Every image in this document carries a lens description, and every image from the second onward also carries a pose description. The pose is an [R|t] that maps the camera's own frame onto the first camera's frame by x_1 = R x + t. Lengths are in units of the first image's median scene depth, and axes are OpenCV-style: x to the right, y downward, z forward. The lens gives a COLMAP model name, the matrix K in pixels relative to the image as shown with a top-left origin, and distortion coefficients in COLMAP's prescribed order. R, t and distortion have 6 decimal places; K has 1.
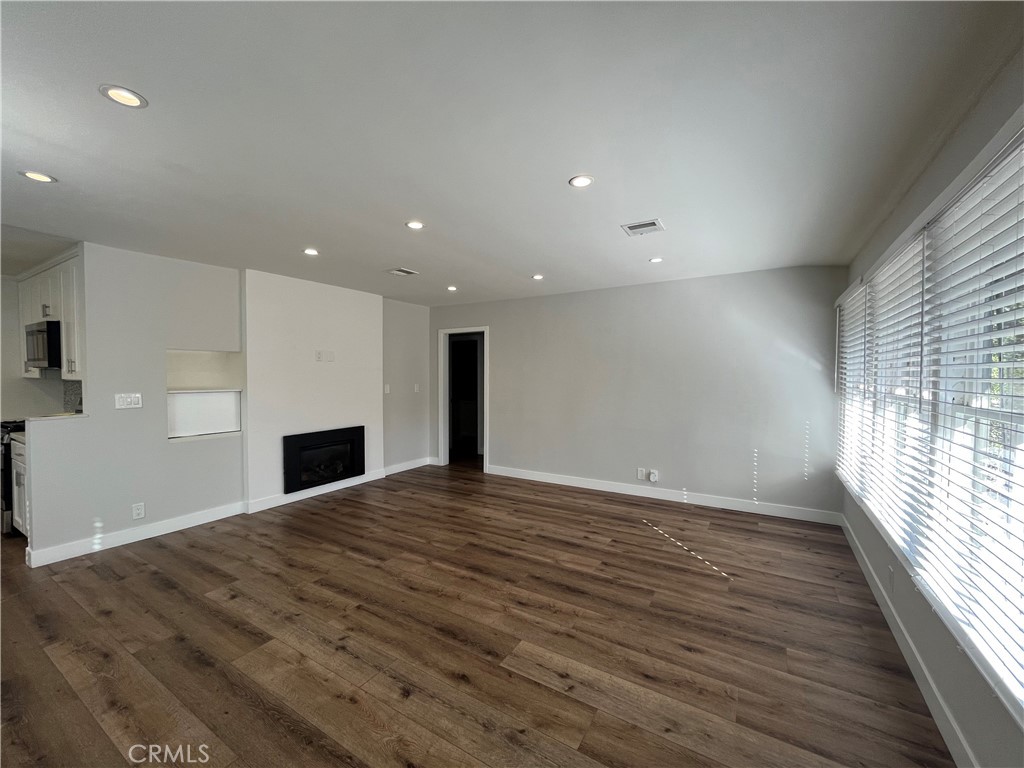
lens RADIAL K [[417.3, 0, 510.5], [0, 417.3, 384.5], [0, 0, 1]] dist [-0.003228, 0.000255]
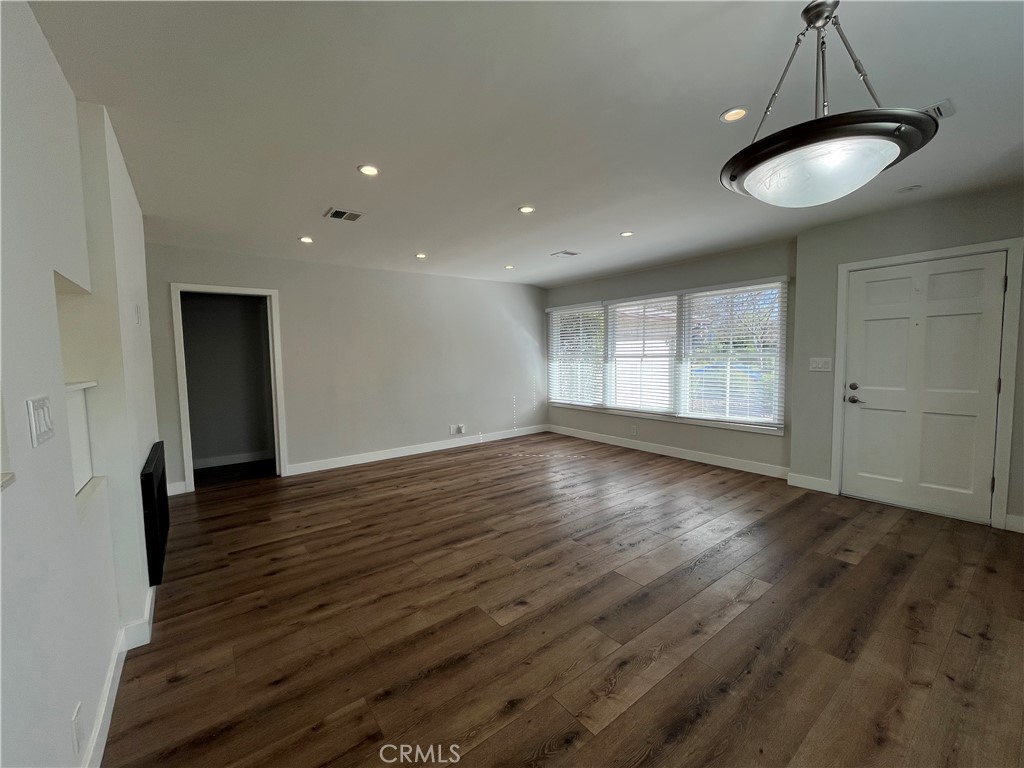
lens RADIAL K [[417.3, 0, 510.5], [0, 417.3, 384.5], [0, 0, 1]] dist [-0.003228, 0.000255]
pose [[0.359039, -0.076078, 0.930217, -1.059781], [0.041308, 0.996991, 0.065595, 0.005799], [-0.932408, 0.014874, 0.361101, 0.523812]]
